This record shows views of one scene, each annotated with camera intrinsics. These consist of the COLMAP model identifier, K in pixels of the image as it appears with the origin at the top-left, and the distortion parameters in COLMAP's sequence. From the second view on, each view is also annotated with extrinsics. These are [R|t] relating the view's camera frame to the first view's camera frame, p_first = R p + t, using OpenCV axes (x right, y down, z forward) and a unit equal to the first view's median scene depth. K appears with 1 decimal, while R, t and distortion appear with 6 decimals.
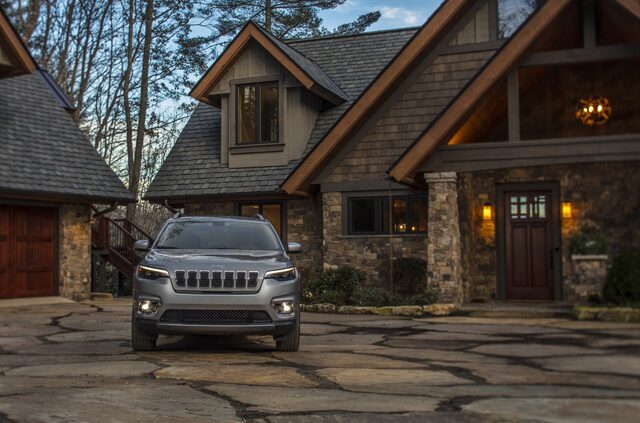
lens RADIAL K [[1067.1, 0, 290.5], [0, 1067.1, 211.6], [0, 0, 1]] dist [-0.026324, -0.057389]
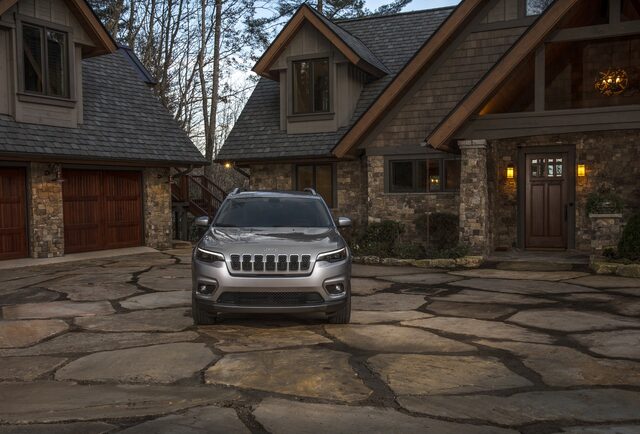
lens RADIAL K [[771.7, 0, 320.3], [0, 771.7, 256.2], [0, 0, 1]] dist [0.008129, 0.048450]
pose [[0.999682, -0.005851, -0.024522, -0.001411], [0.009205, 0.990251, 0.138991, -0.027578], [0.023469, -0.139173, 0.989990, 0.153570]]
